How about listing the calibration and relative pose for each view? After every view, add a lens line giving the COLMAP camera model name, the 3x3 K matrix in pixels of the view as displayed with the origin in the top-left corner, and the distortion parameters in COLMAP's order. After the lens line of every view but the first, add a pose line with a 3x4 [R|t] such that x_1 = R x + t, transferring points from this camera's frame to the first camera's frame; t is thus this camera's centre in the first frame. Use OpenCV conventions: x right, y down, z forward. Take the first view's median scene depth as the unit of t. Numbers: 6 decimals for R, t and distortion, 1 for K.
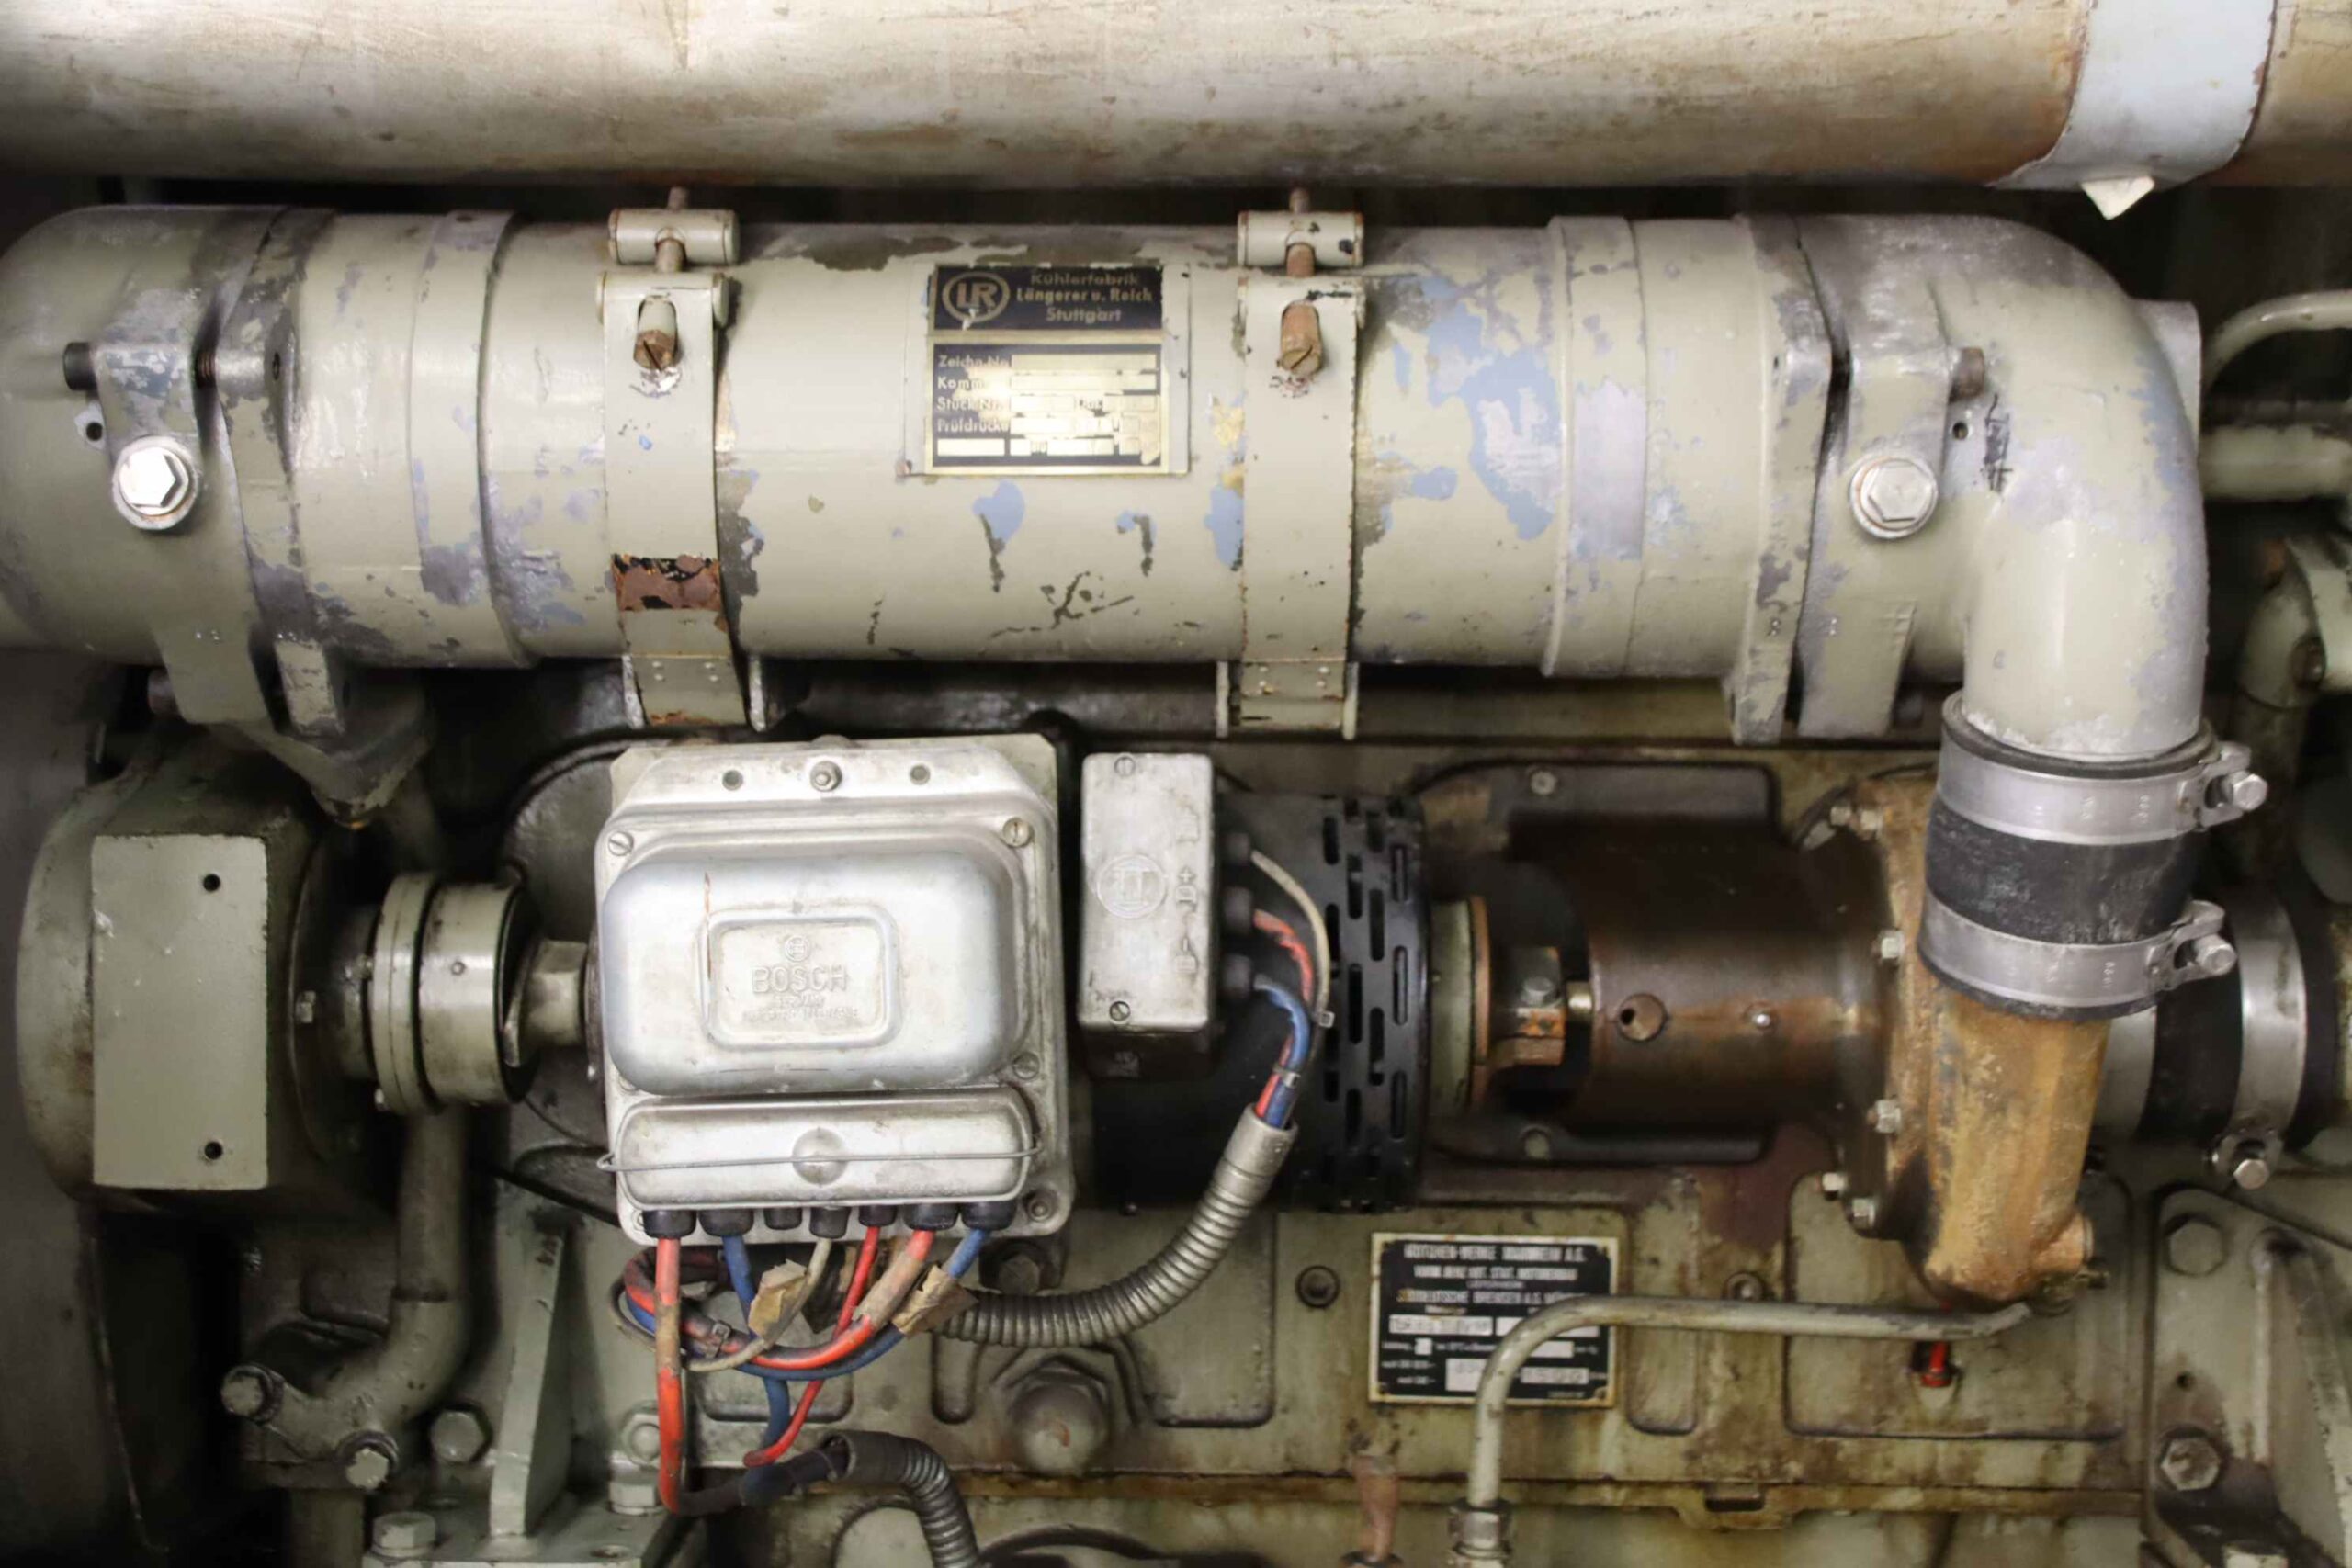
lens RADIAL K [[3425.0, 0, 1176.0], [0, 3425.0, 784.0], [0, 0, 1]] dist [-0.028953, 0.535433]
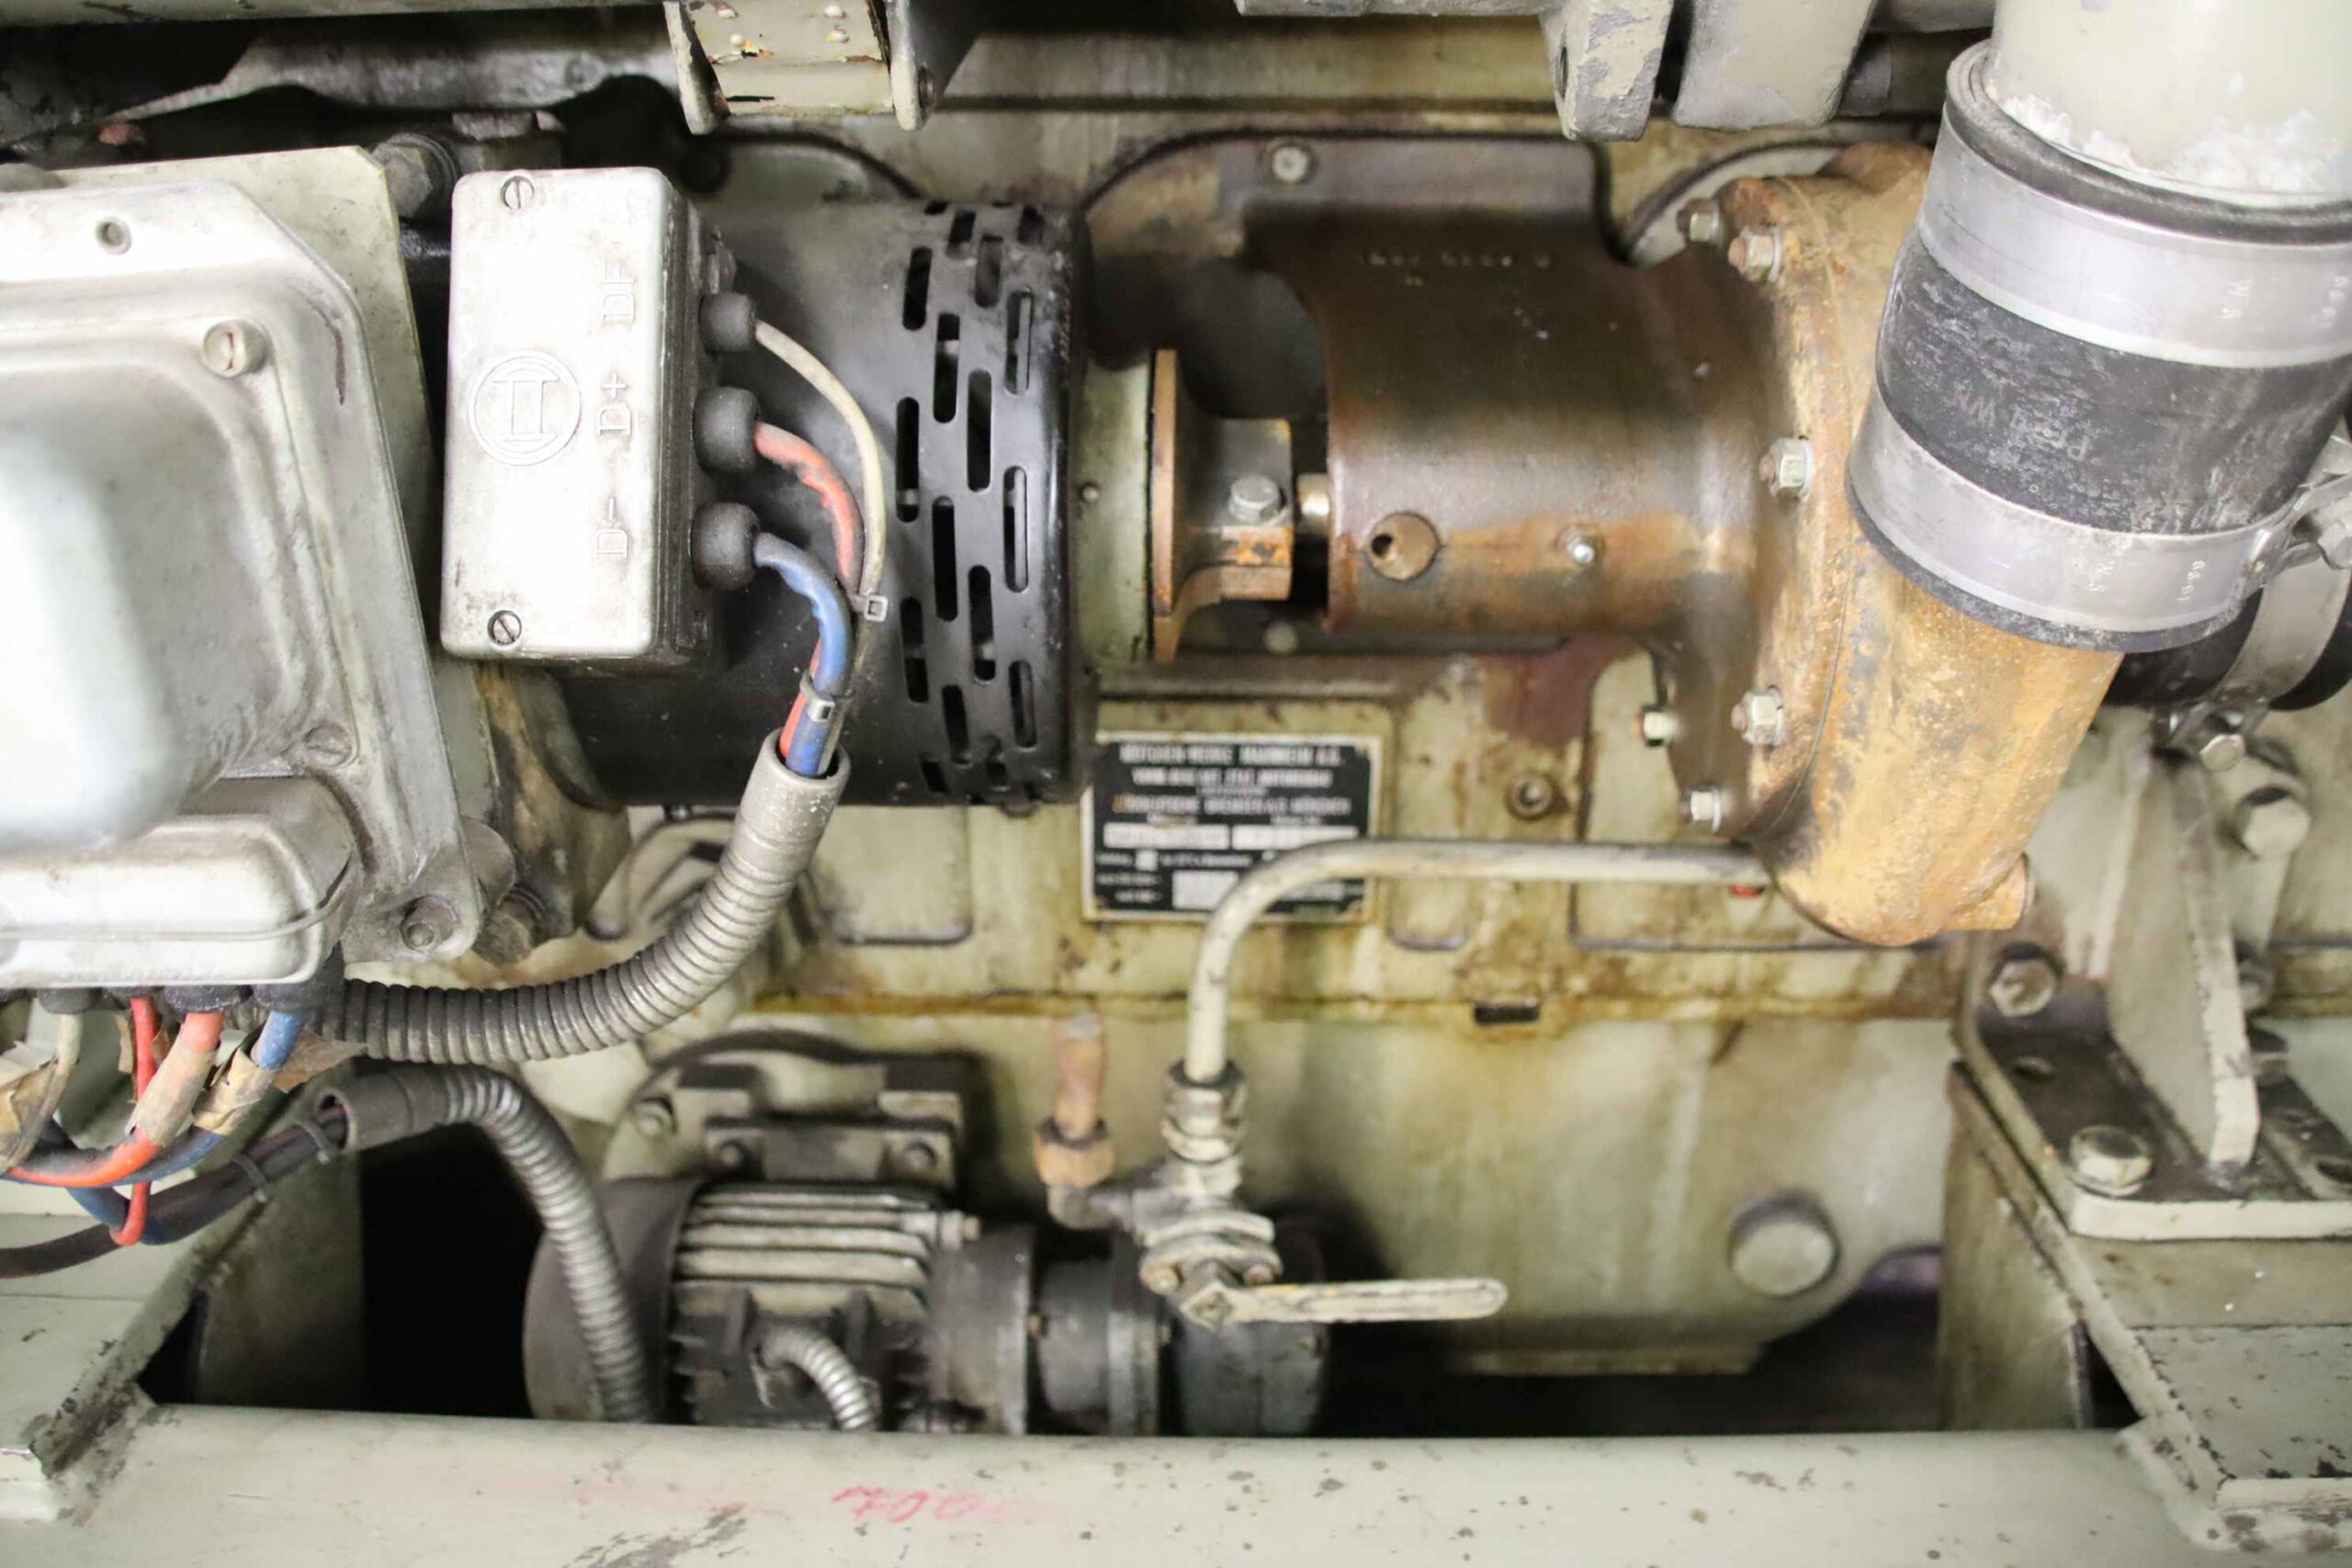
lens RADIAL K [[1973.8, 0, 1181.3], [0, 1973.8, 814.3], [0, 0, 1]] dist [-0.173165, 0.130336]
pose [[0.999941, -0.007656, -0.007674, 0.092166], [0.009890, 0.934193, 0.356630, -0.019537], [0.004438, -0.356685, 0.934214, 0.602670]]
